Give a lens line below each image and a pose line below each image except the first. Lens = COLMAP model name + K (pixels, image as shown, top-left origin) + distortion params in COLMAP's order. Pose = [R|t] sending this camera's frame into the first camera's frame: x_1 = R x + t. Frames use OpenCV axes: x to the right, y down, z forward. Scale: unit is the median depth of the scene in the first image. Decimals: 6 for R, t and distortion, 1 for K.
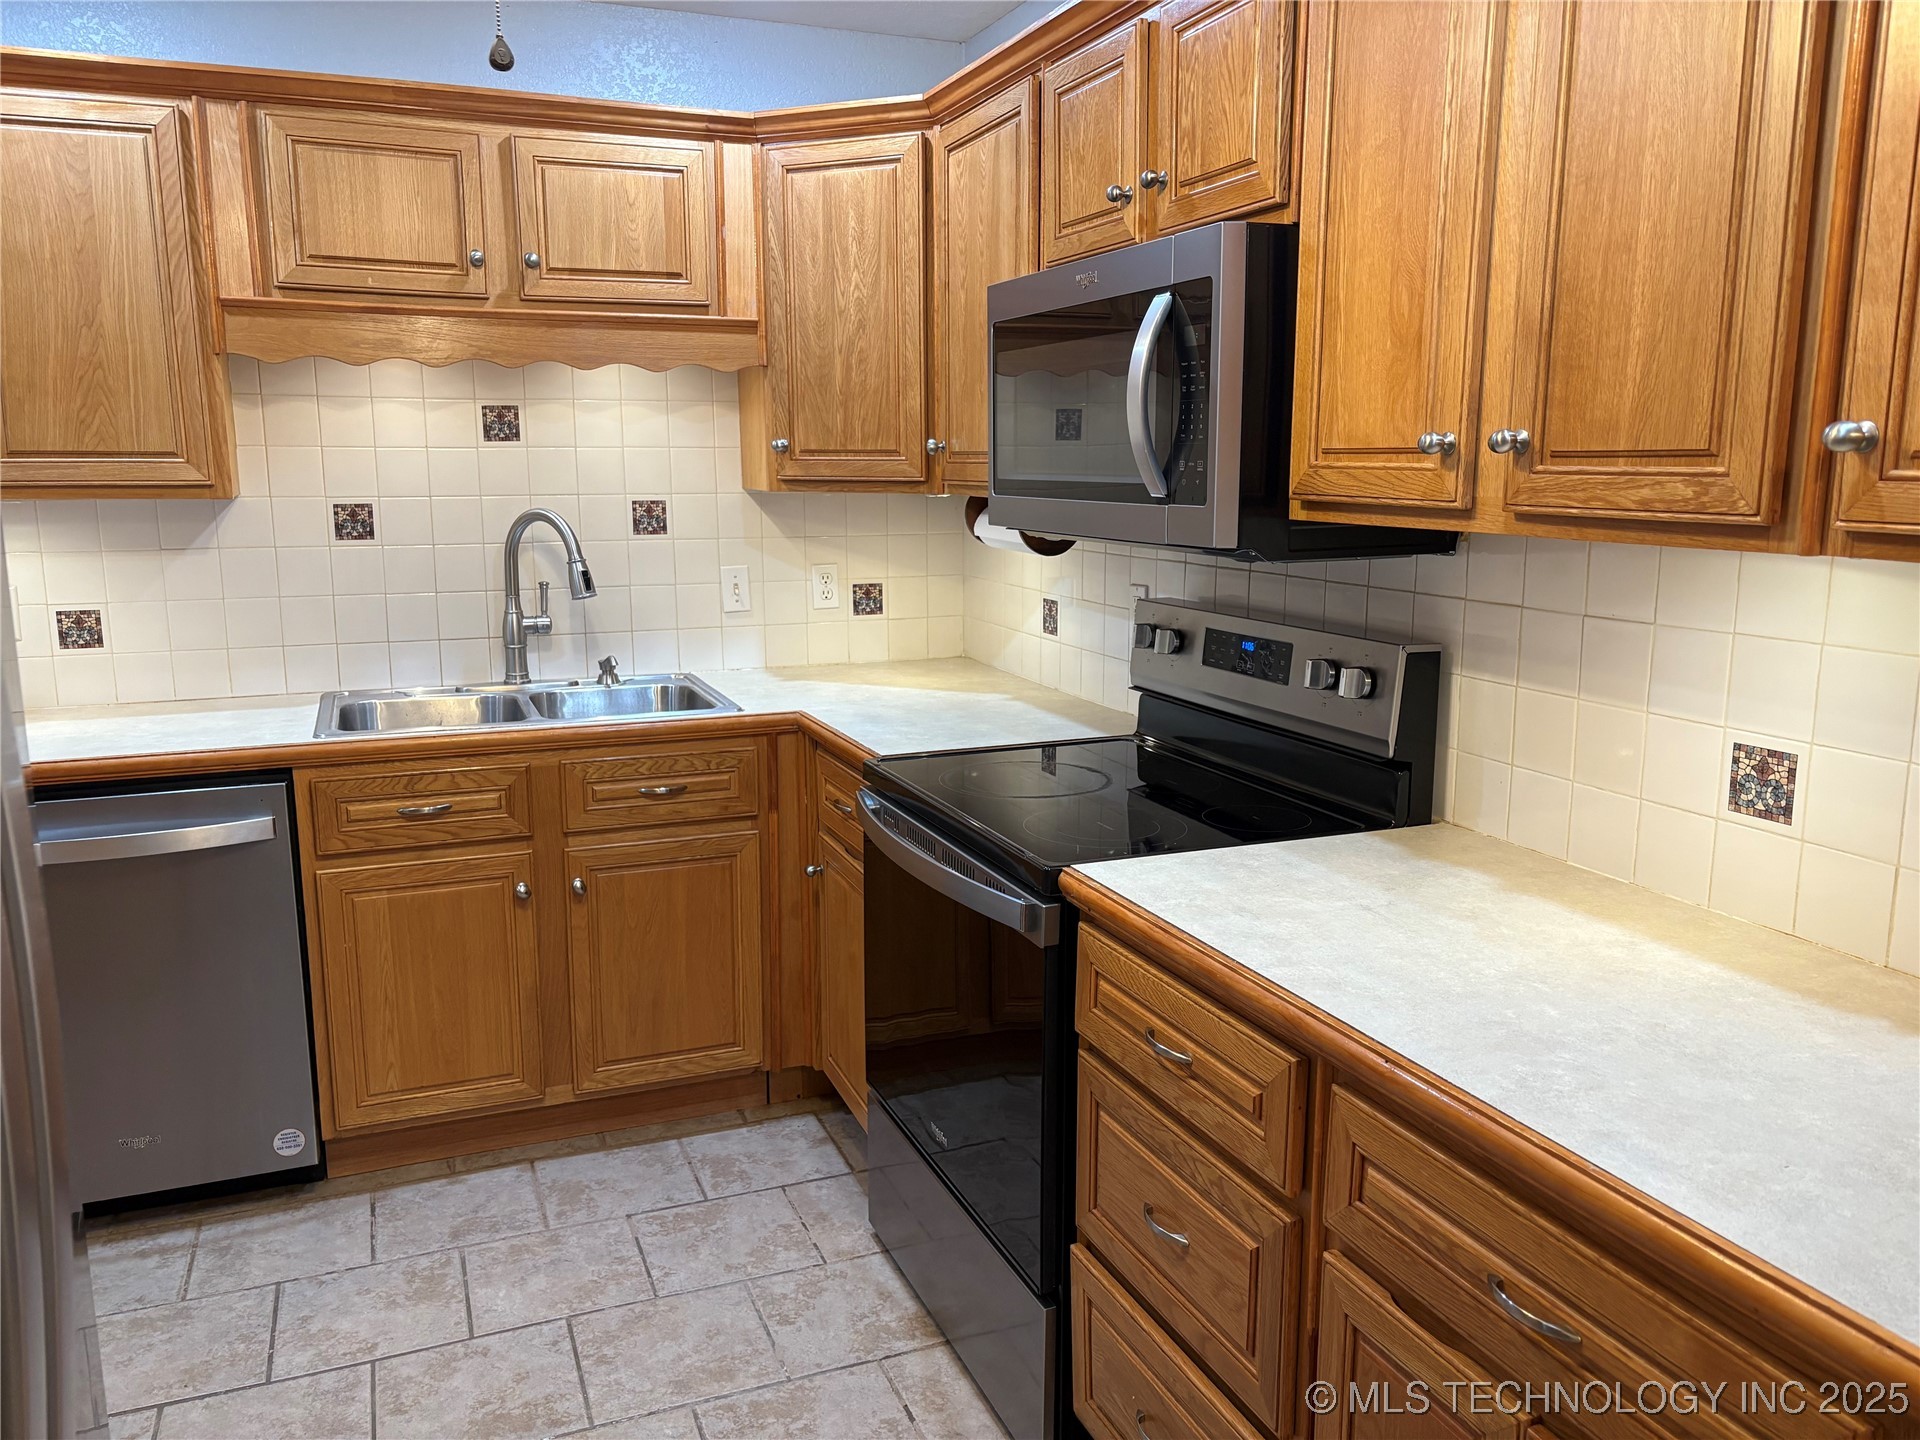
lens RADIAL K [[1455.5, 0, 960.0], [0, 1455.5, 720.0], [0, 0, 1]] dist [0.065906, -0.071978]
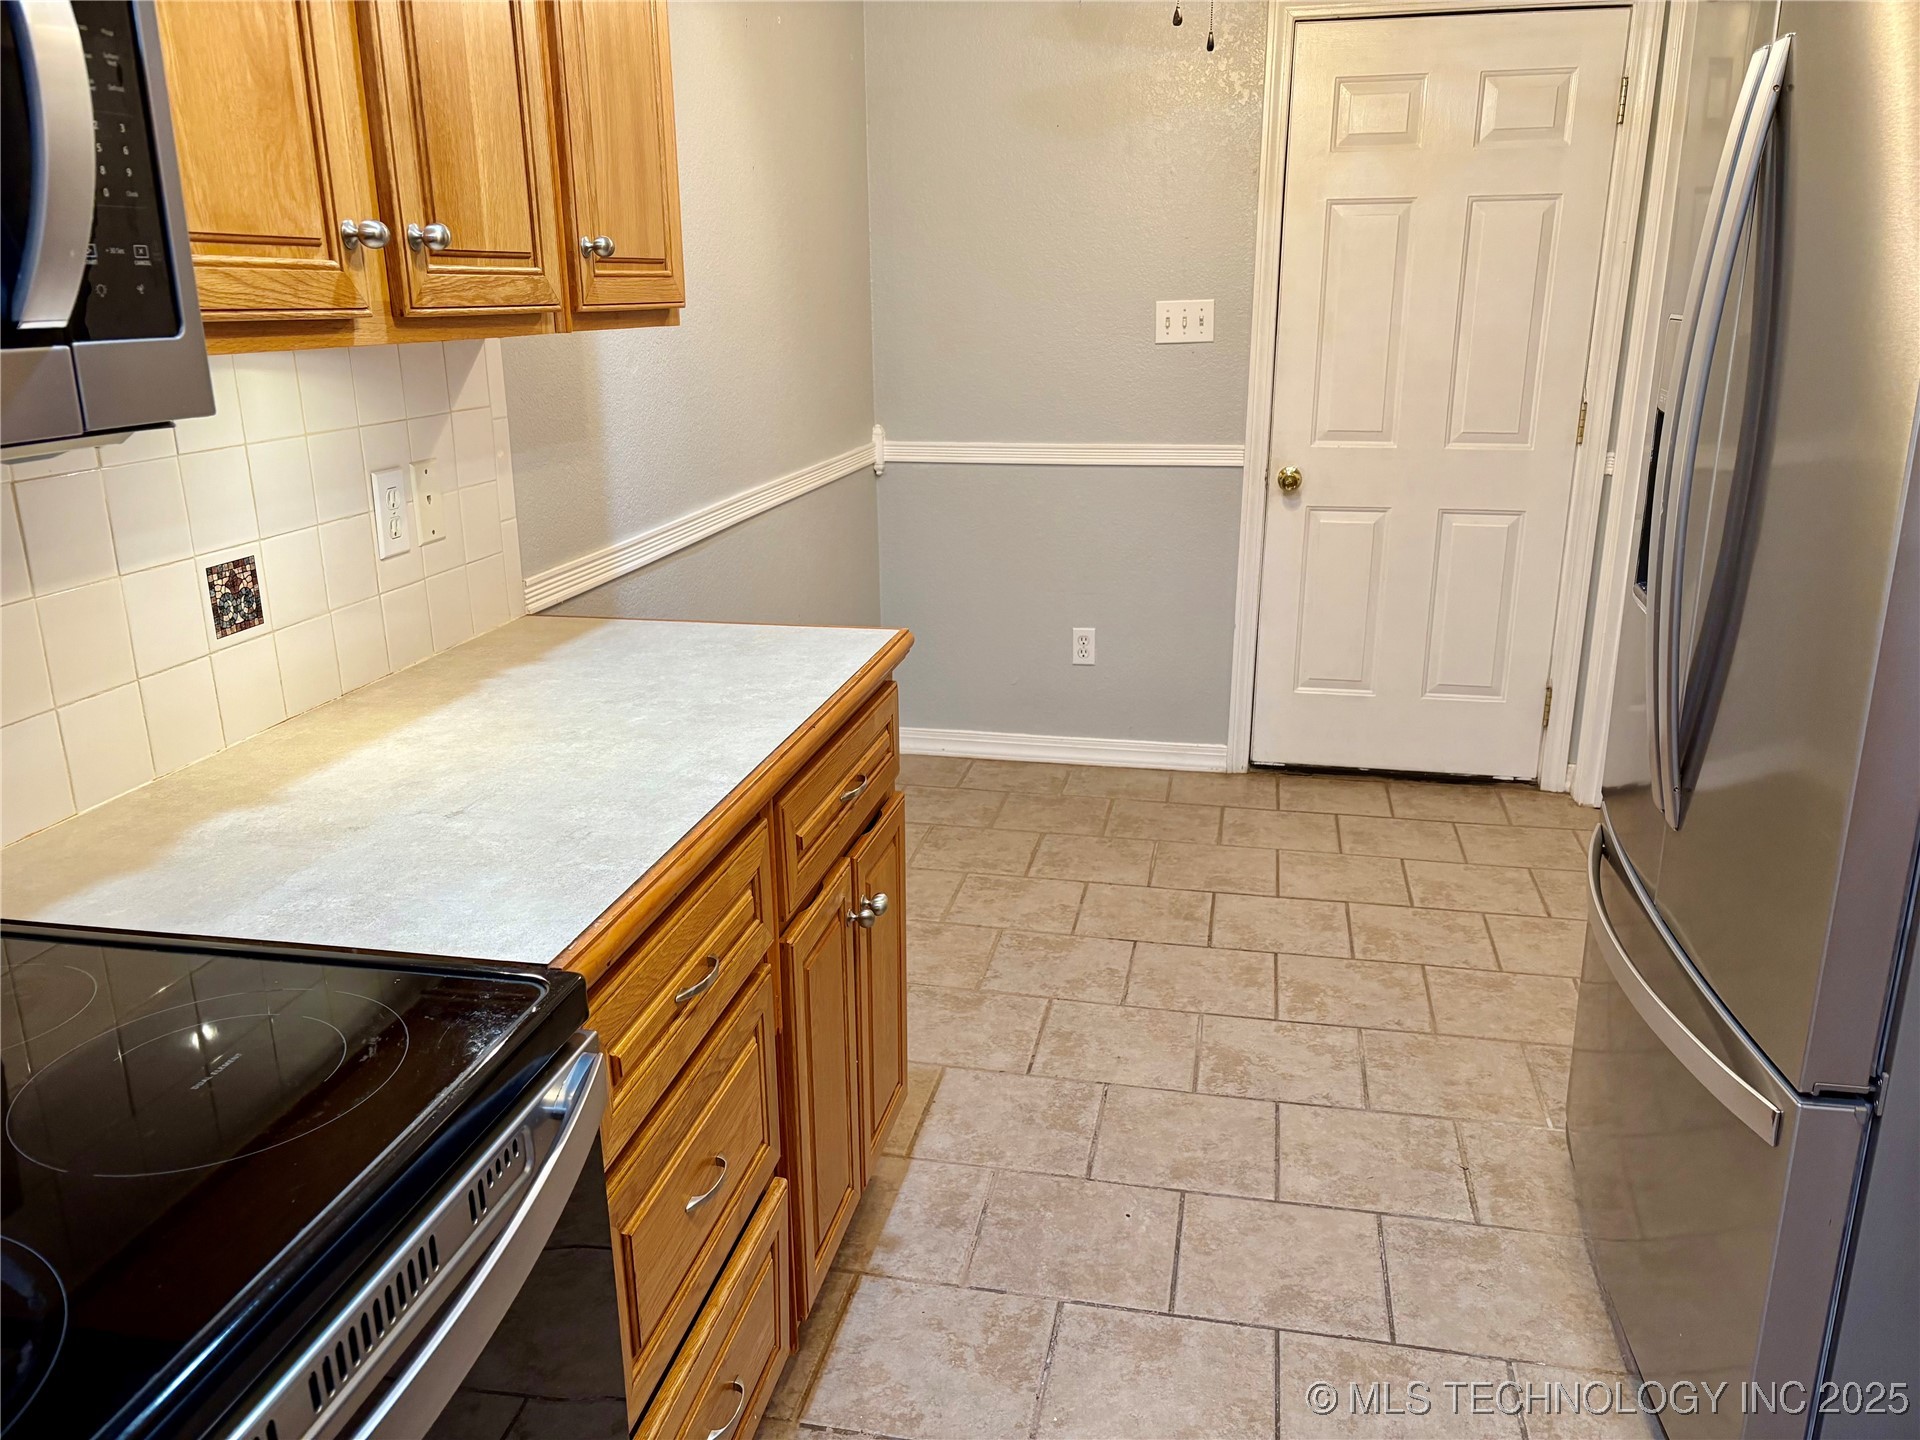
lens RADIAL K [[1455.5, 0, 960.0], [0, 1455.5, 720.0], [0, 0, 1]] dist [0.065906, -0.071978]
pose [[-0.831106, -0.147082, 0.536311, -0.425275], [0.112452, 0.900020, 0.421091, -0.253655], [-0.544626, 0.410281, -0.731473, 1.531494]]
